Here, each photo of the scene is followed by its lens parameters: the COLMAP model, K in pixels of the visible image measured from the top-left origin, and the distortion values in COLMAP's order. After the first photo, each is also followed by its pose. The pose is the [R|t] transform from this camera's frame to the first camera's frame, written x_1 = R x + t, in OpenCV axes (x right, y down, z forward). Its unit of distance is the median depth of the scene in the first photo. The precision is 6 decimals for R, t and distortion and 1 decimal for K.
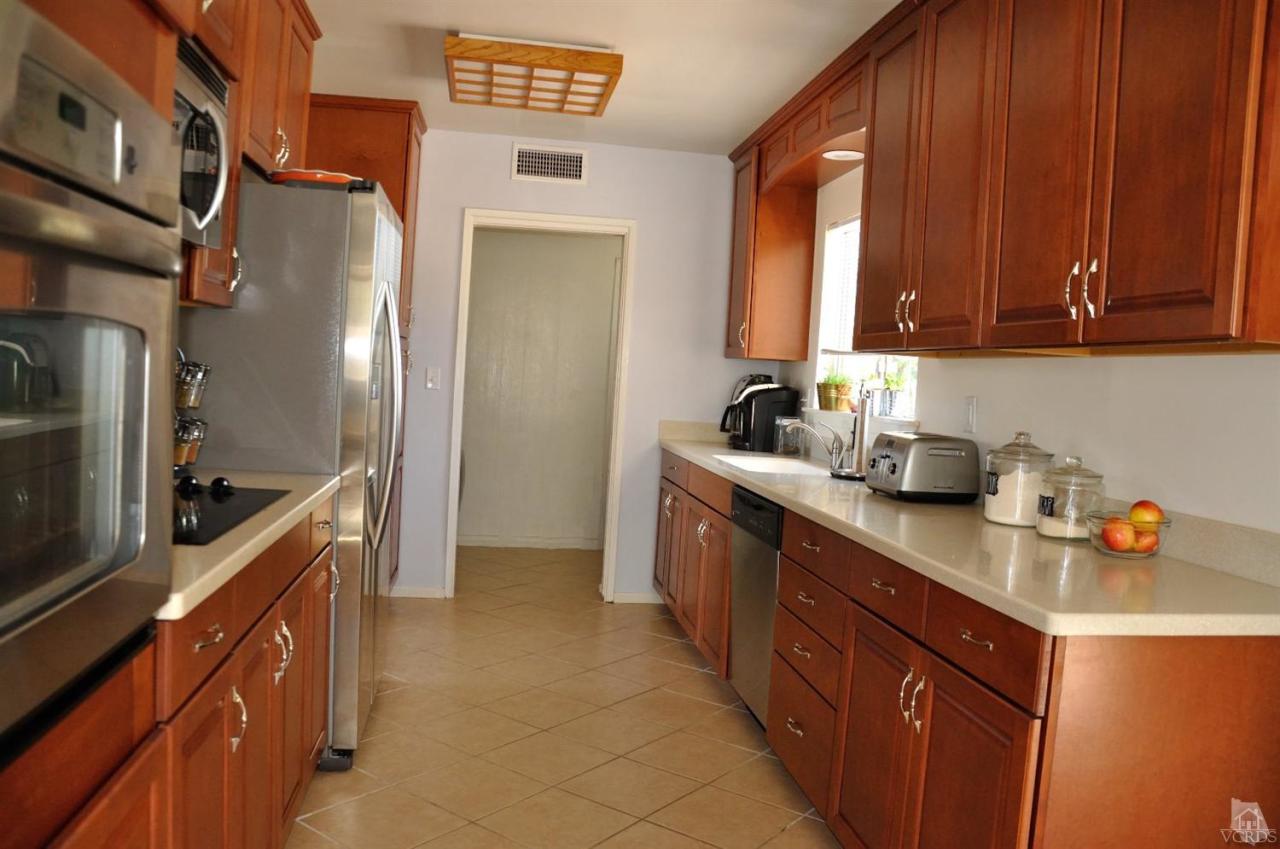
lens RADIAL K [[999.8, 0, 650.7], [0, 999.8, 432.1], [0, 0, 1]] dist [-0.162687, 0.115949]
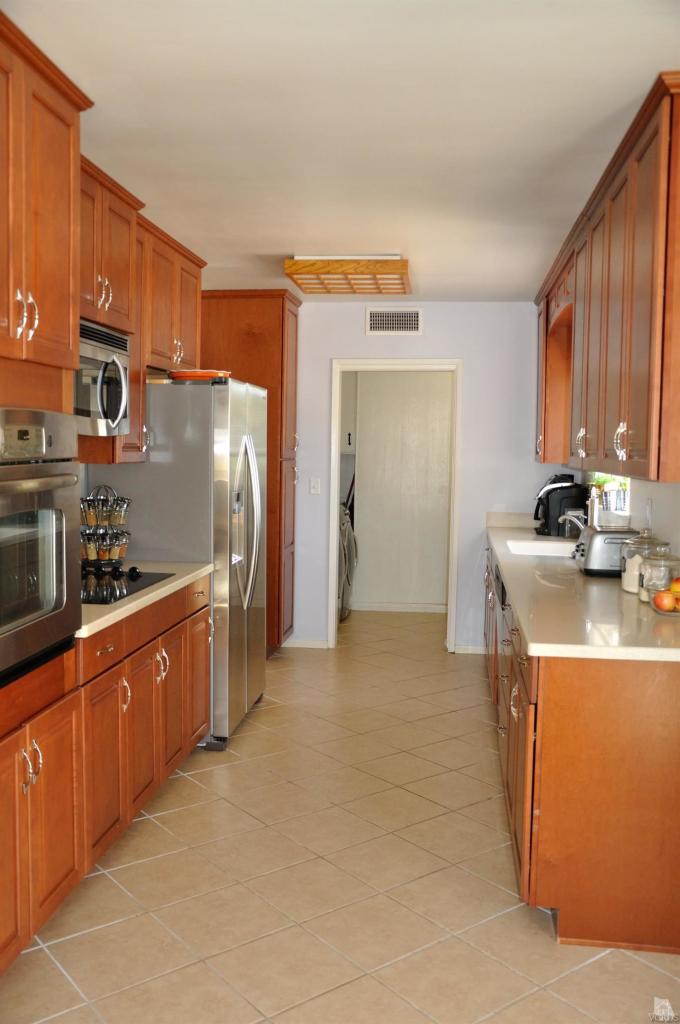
lens RADIAL K [[936.8, 0, 340.0], [0, 936.8, 512.0], [0, 0, 1]] dist [-0.080418, 0.005769]
pose [[0.959495, -0.025602, -0.280559, 0.282875], [0.027070, 0.999633, 0.001359, -0.032121], [0.280421, -0.008898, 0.959836, -0.364894]]
